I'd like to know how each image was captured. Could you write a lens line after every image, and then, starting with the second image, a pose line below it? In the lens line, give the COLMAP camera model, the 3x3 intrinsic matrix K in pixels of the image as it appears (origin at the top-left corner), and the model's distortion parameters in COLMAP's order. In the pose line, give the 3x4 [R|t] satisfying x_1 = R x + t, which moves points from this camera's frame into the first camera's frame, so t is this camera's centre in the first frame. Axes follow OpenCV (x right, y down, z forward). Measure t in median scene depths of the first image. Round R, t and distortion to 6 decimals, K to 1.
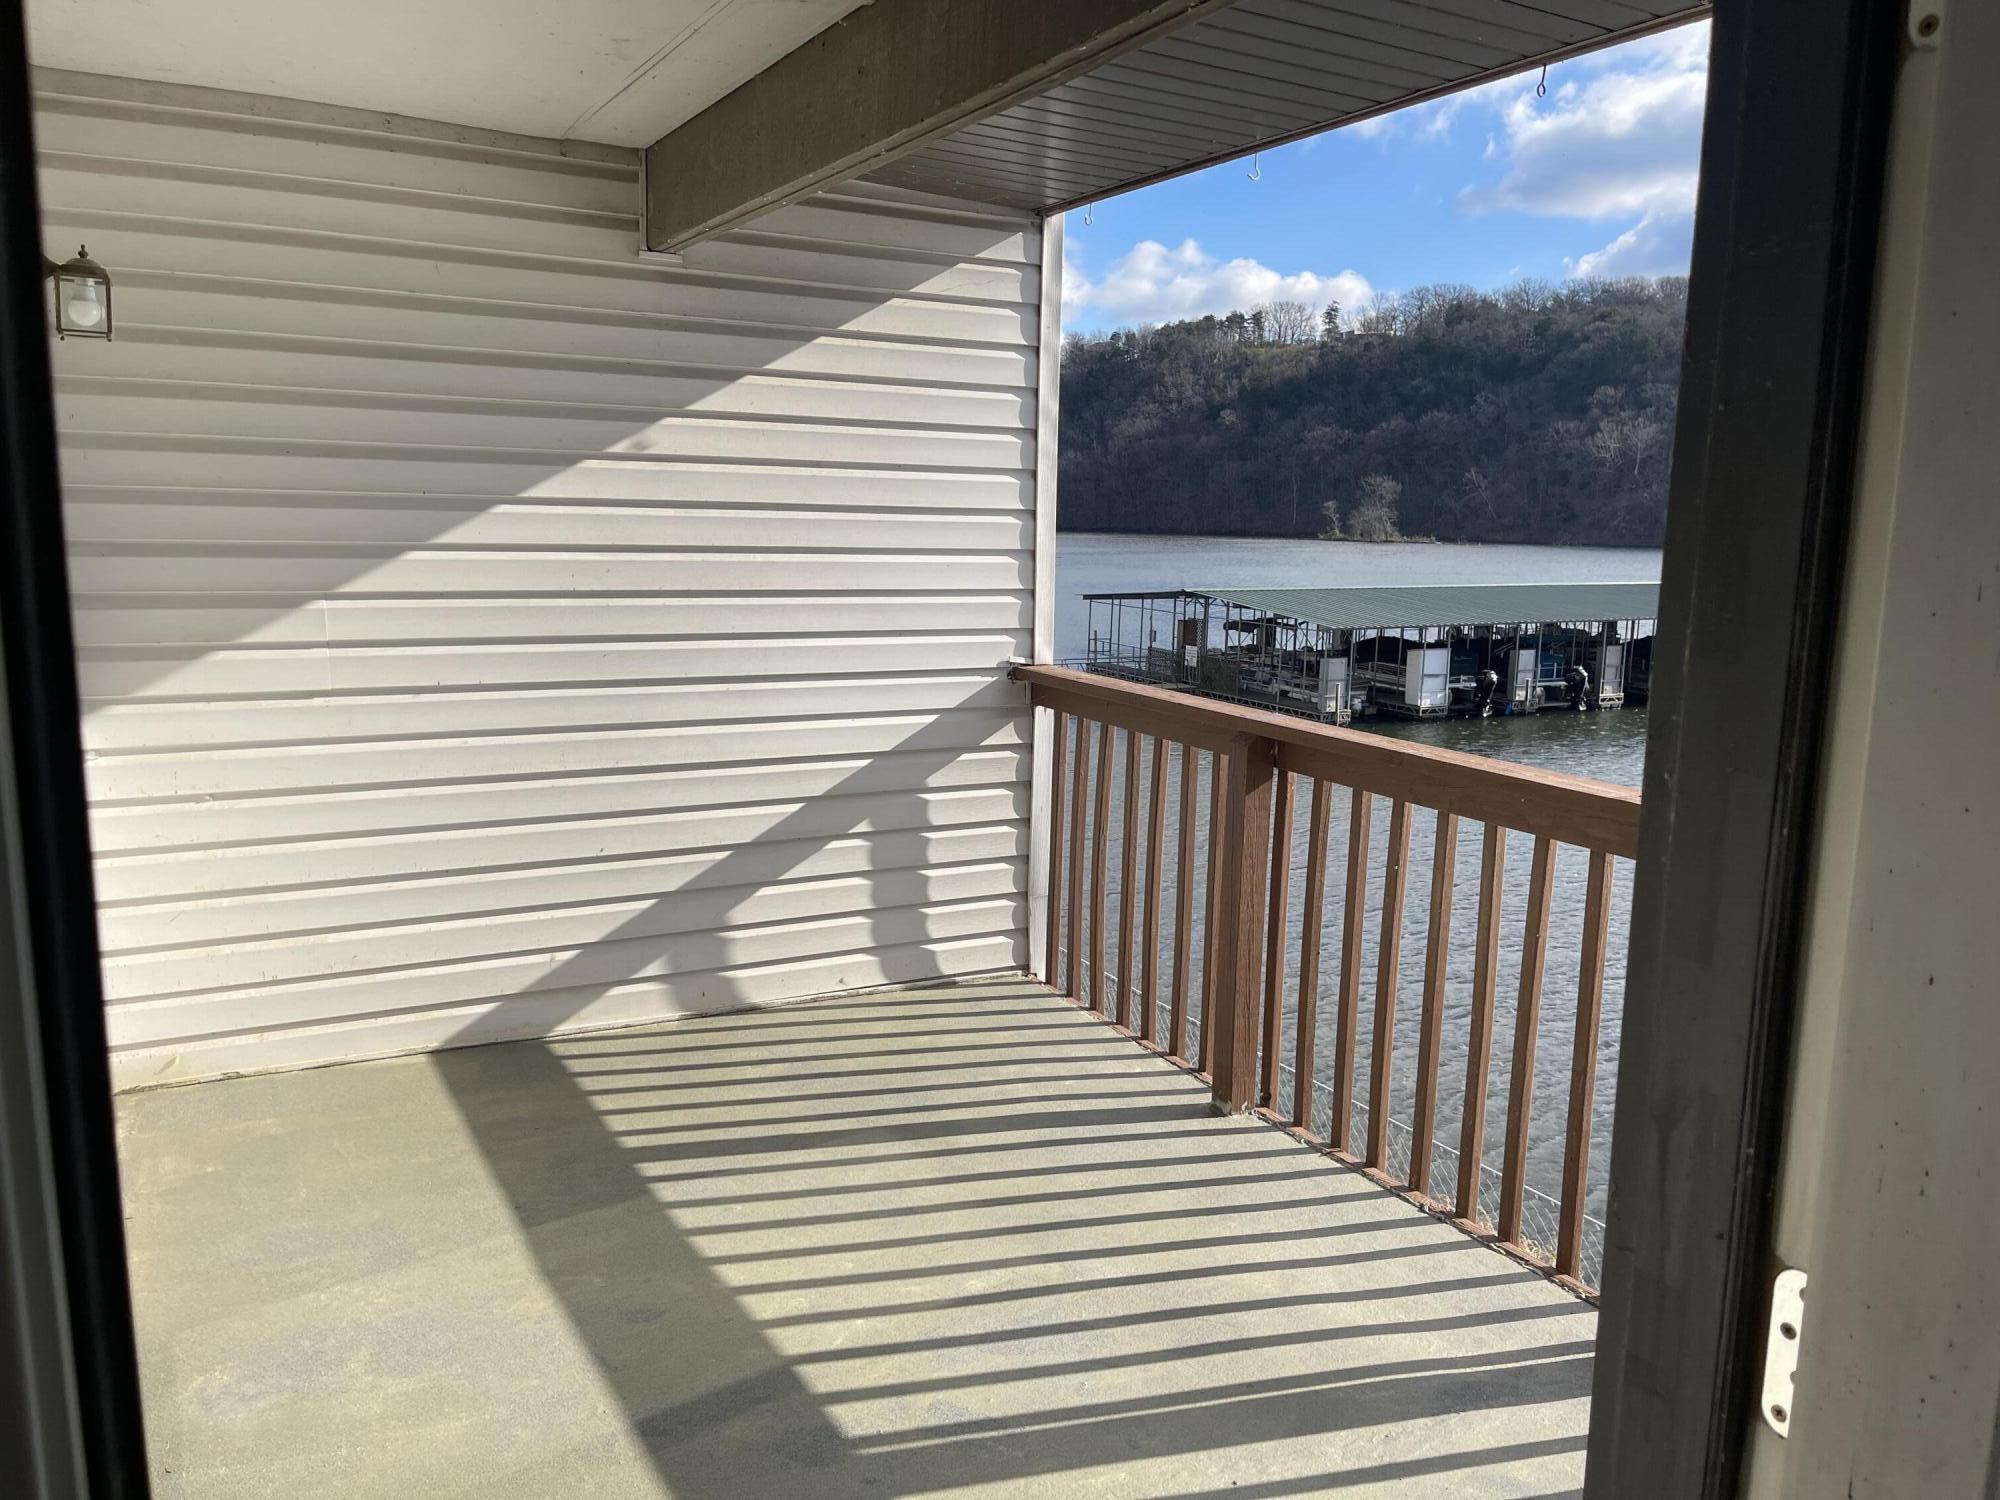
lens RADIAL K [[1472.8, 0, 988.0], [0, 1472.8, 753.8], [0, 0, 1]] dist [0.024392, -0.025354]
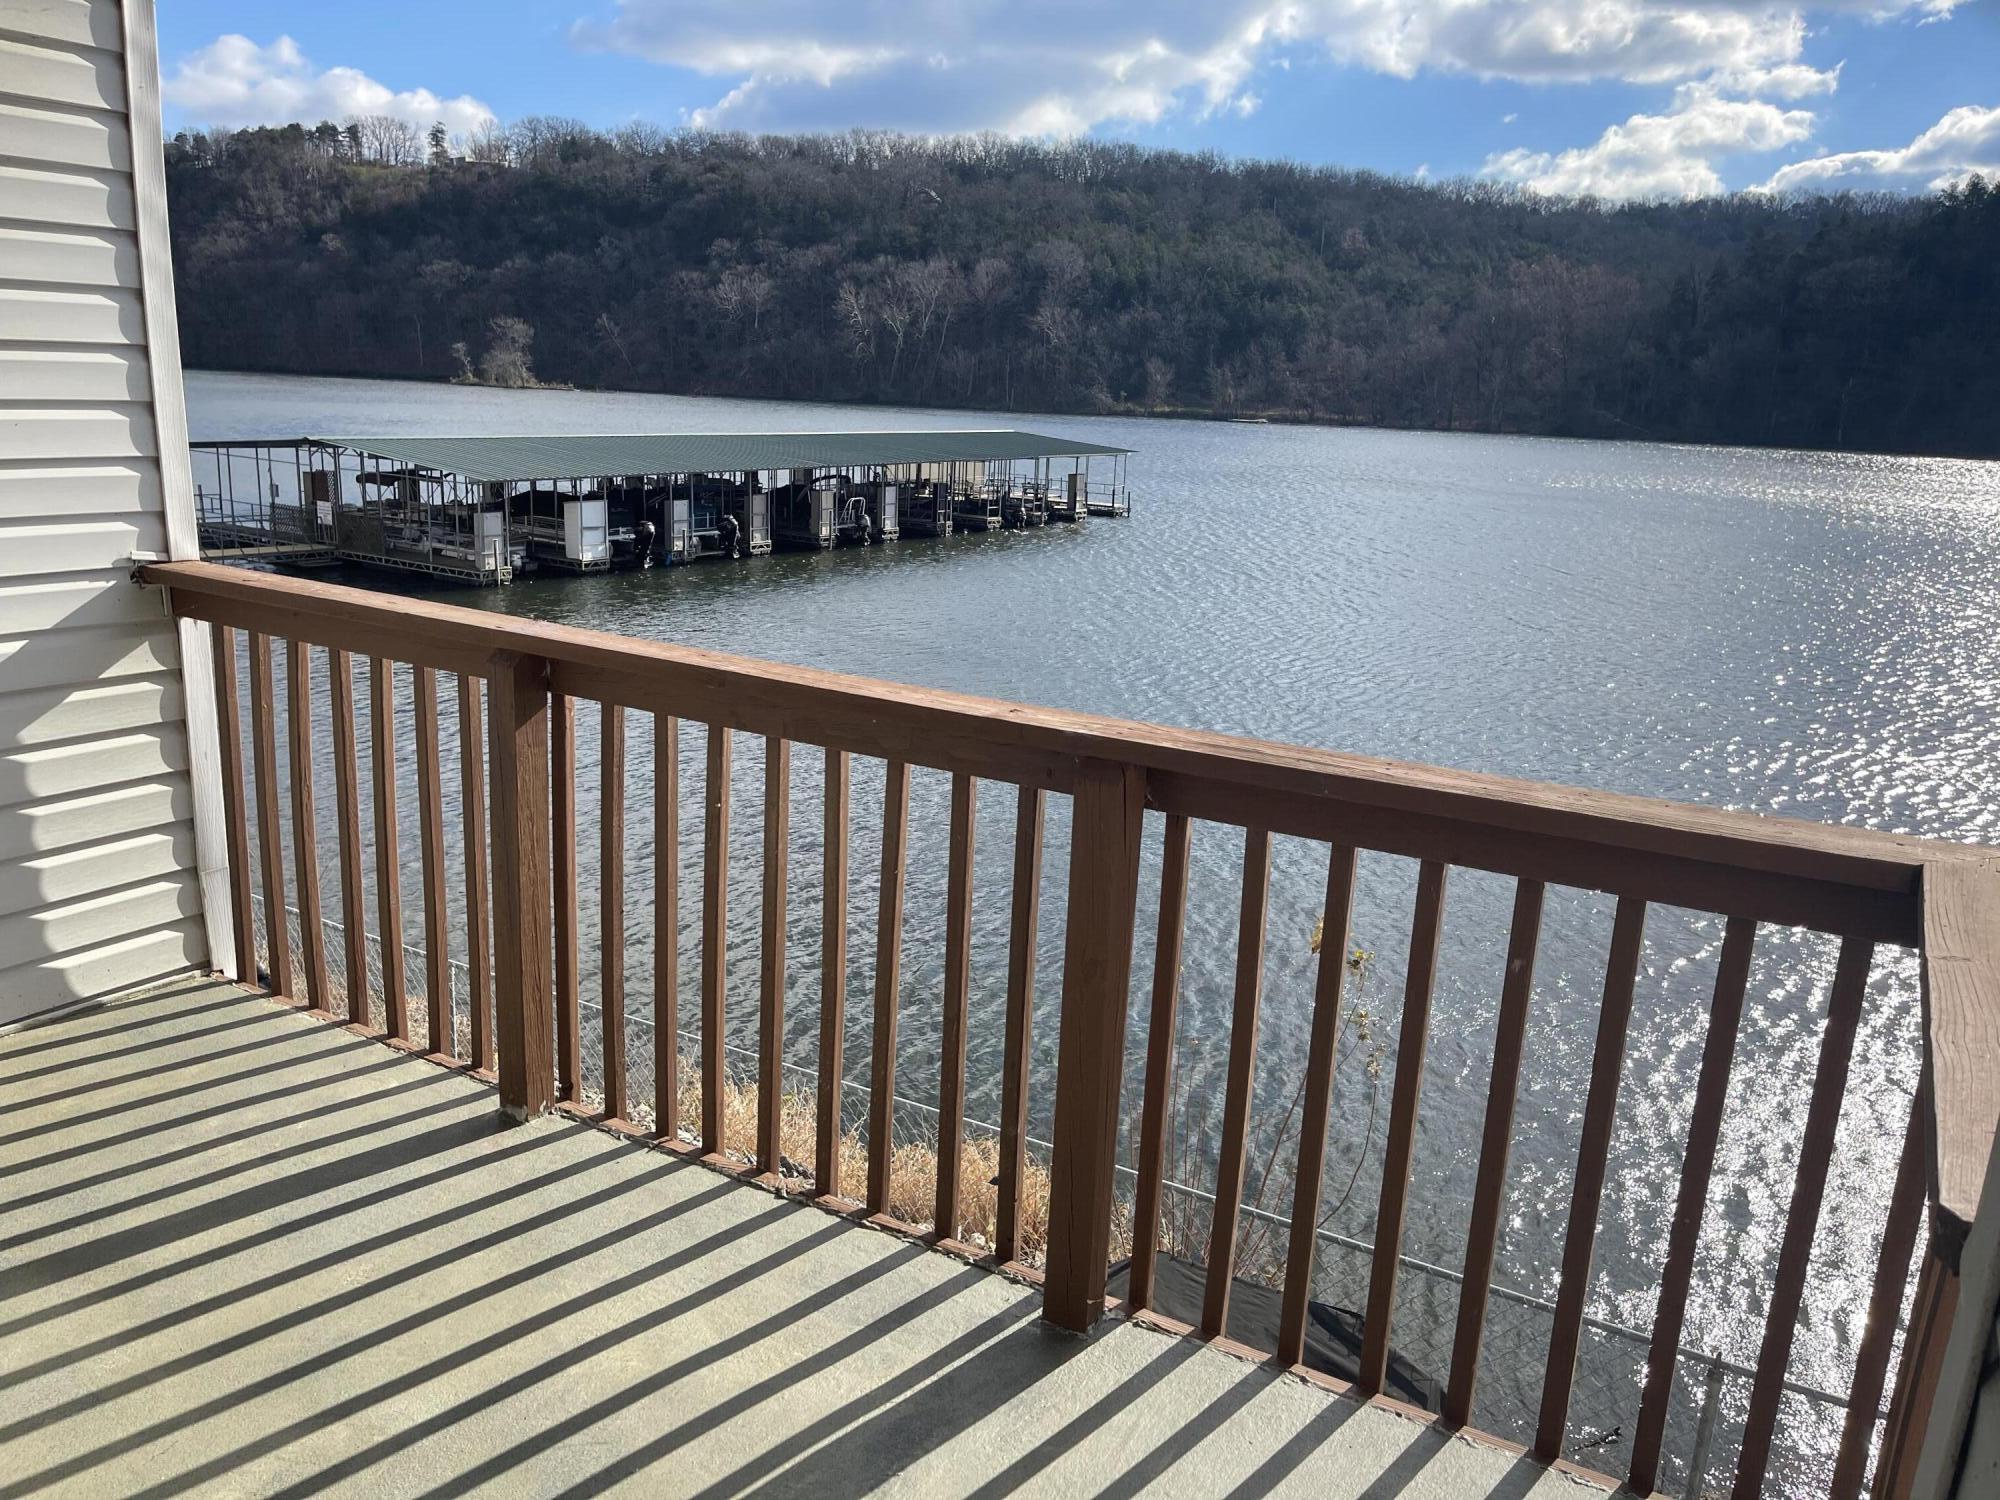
lens RADIAL K [[1472.8, 0, 988.0], [0, 1472.8, 753.8], [0, 0, 1]] dist [0.024392, -0.025354]
pose [[0.848810, -0.106748, 0.517810, -0.015390], [0.054631, 0.991871, 0.114924, -0.027829], [-0.525869, -0.069260, 0.847741, 0.152360]]
